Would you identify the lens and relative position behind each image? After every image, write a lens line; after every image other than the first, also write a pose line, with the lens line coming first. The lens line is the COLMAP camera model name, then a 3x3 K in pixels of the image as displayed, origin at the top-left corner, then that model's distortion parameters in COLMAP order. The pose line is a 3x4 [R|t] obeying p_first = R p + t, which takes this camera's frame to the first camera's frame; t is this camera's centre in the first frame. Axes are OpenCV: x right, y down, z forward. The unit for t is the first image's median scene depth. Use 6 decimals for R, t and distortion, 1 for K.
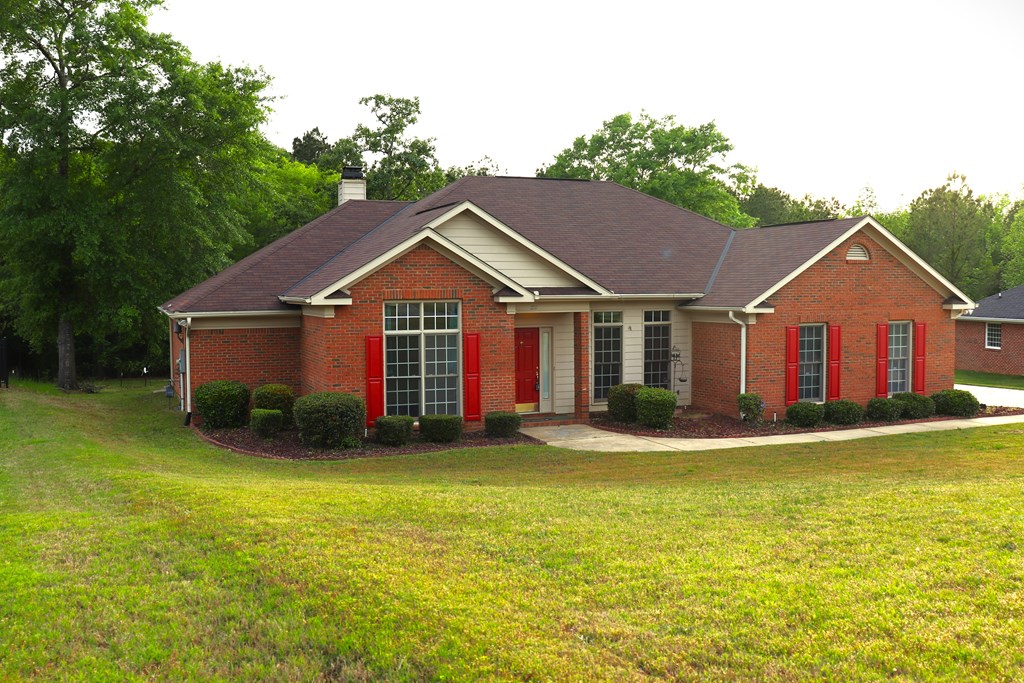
lens RADIAL K [[948.7, 0, 497.4], [0, 948.7, 343.0], [0, 0, 1]] dist [-0.164014, 0.140248]
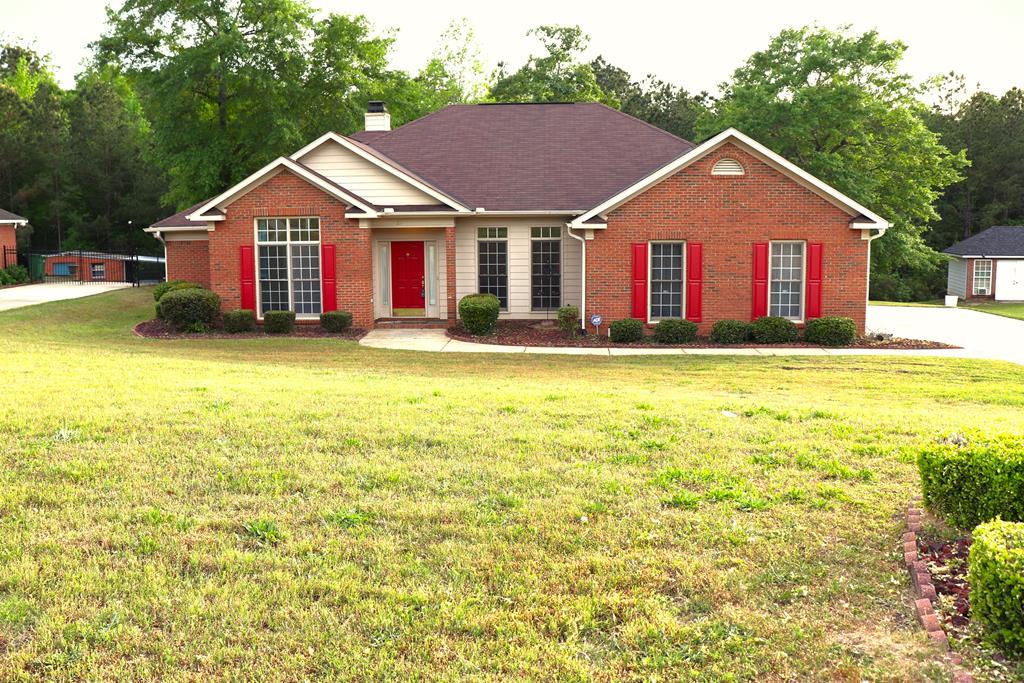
lens RADIAL K [[948.7, 0, 497.4], [0, 948.7, 343.0], [0, 0, 1]] dist [-0.164014, 0.140248]
pose [[0.905820, 0.056170, -0.419923, 0.618115], [-0.023476, 0.996304, 0.082627, 0.009276], [0.423012, -0.064987, 0.903791, 0.021156]]
